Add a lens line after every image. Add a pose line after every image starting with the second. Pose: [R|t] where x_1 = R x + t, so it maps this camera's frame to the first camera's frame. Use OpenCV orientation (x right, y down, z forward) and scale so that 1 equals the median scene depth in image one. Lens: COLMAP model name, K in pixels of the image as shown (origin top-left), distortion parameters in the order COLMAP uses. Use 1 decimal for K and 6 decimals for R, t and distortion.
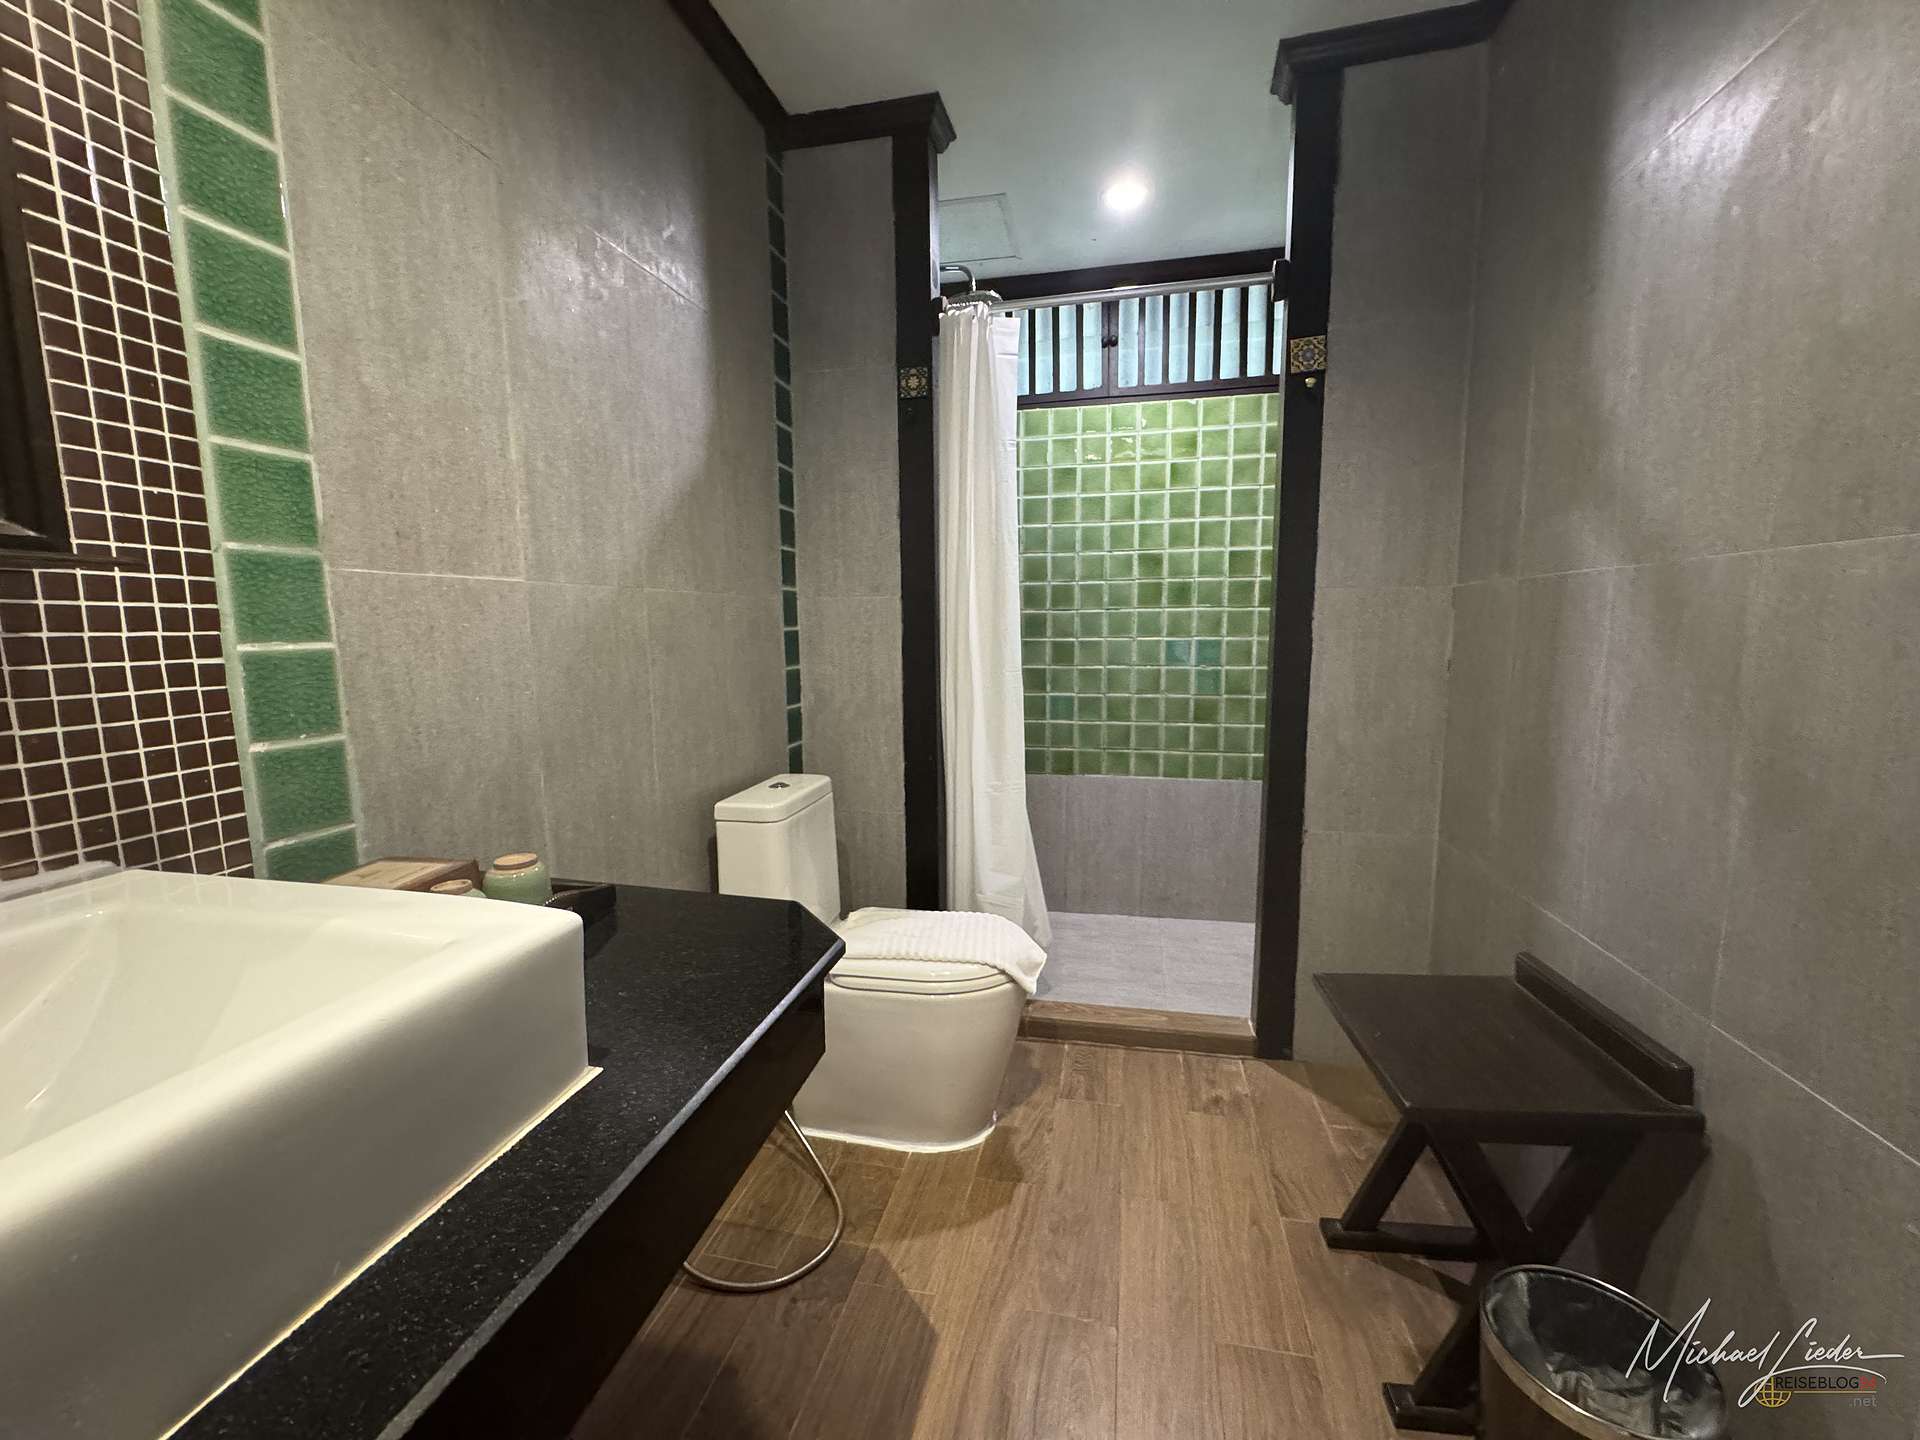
lens RADIAL K [[774.5, 0, 960.0], [0, 774.5, 720.0], [0, 0, 1]] dist [-0.001332, -0.000105]
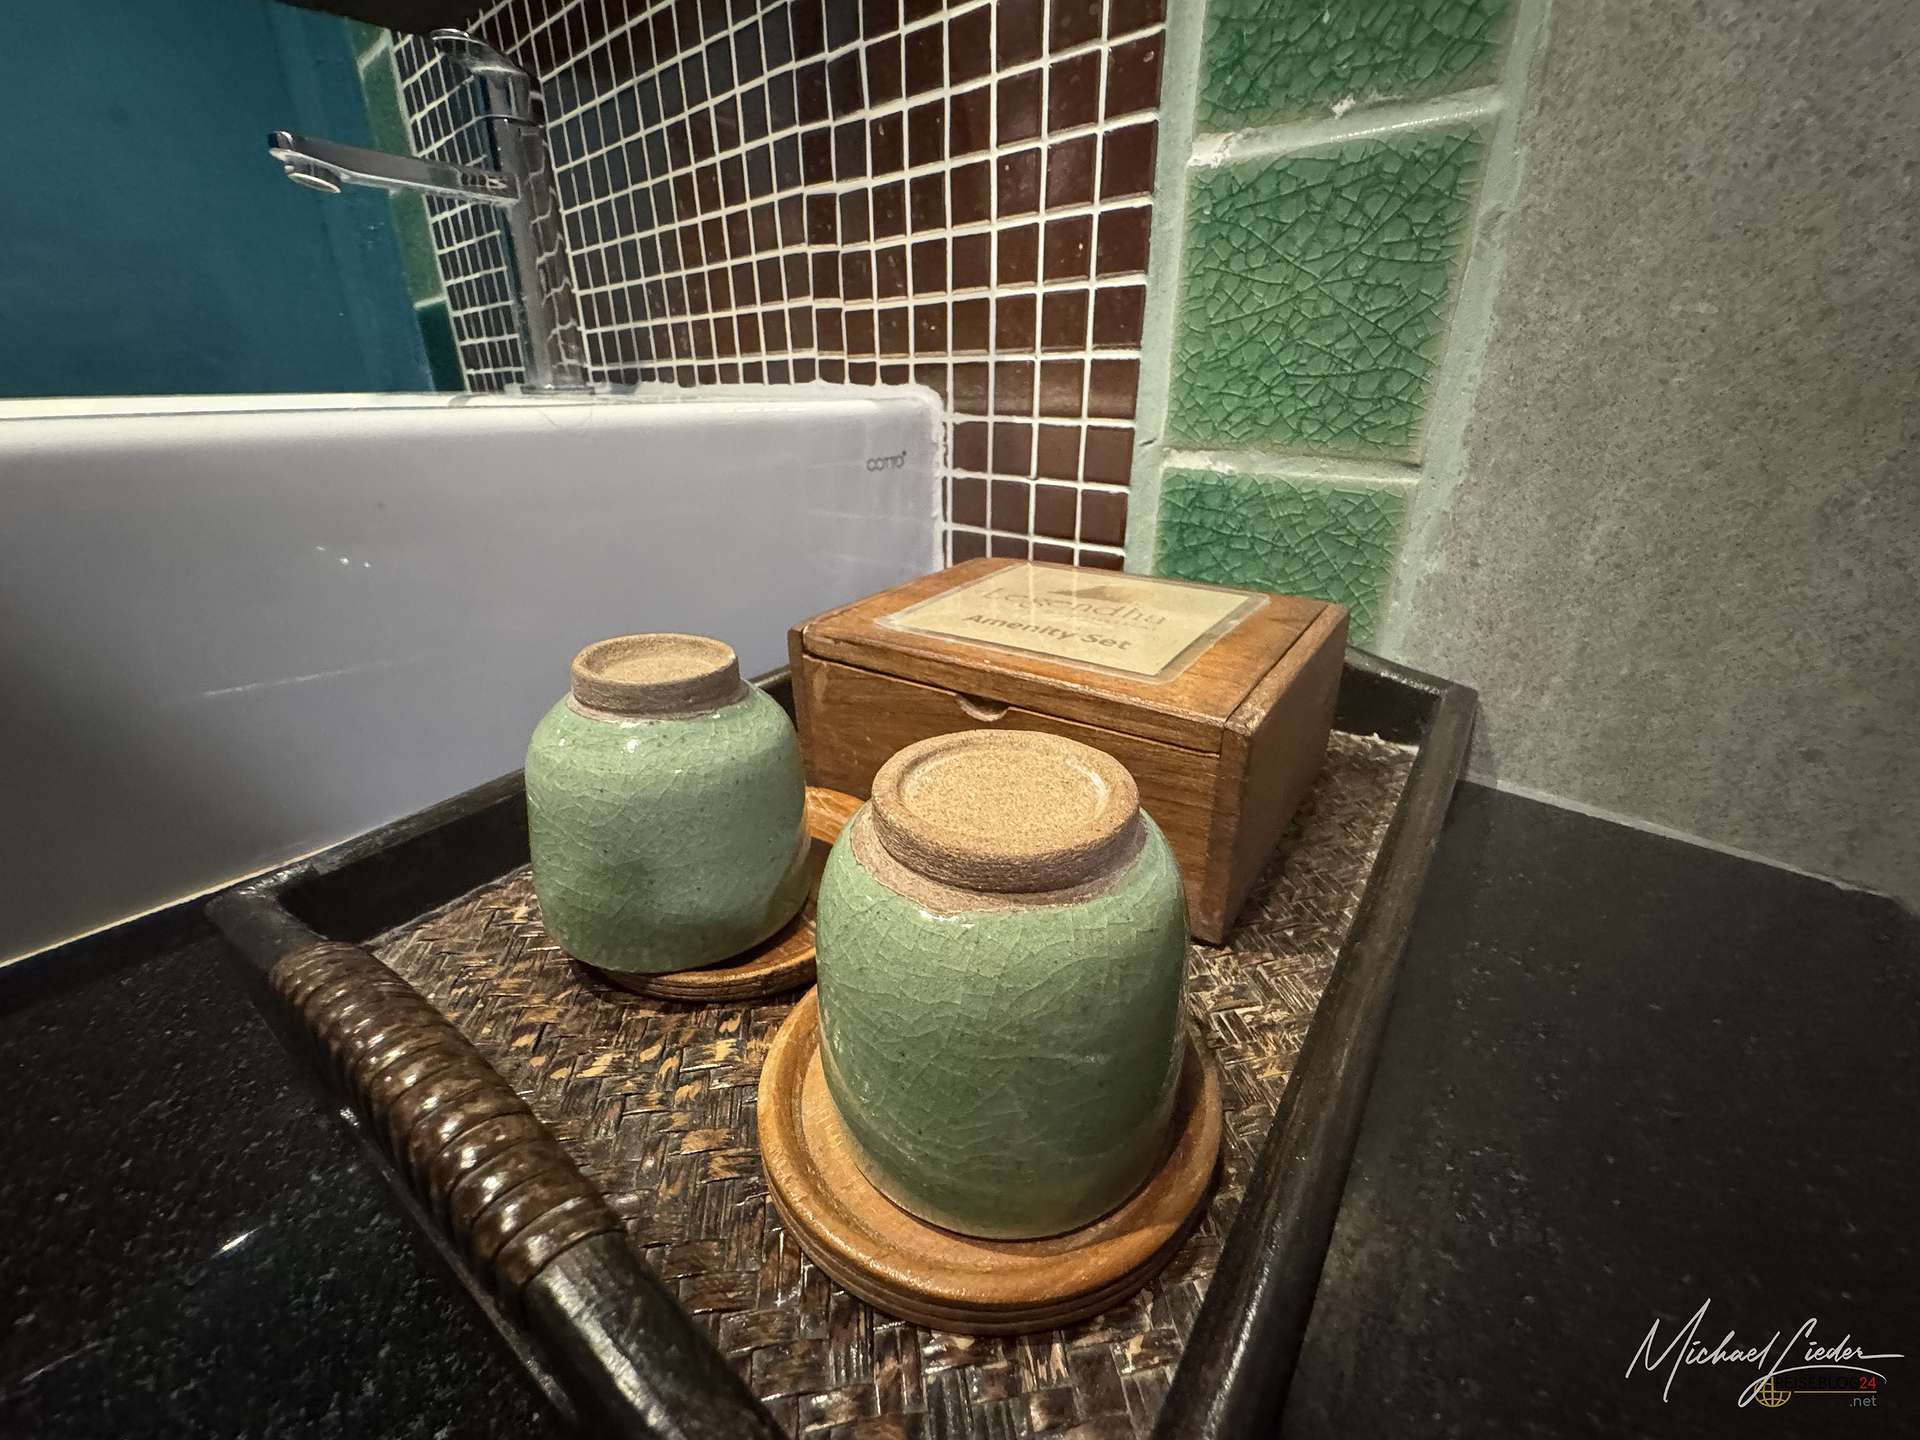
lens RADIAL K [[774.5, 0, 960.0], [0, 774.5, 720.0], [0, 0, 1]] dist [-0.001332, -0.000105]
pose [[-0.469356, 0.377693, -0.798156, -0.497523], [-0.101371, 0.874881, 0.473611, 0.107895], [0.877171, 0.303202, -0.372344, 1.133251]]
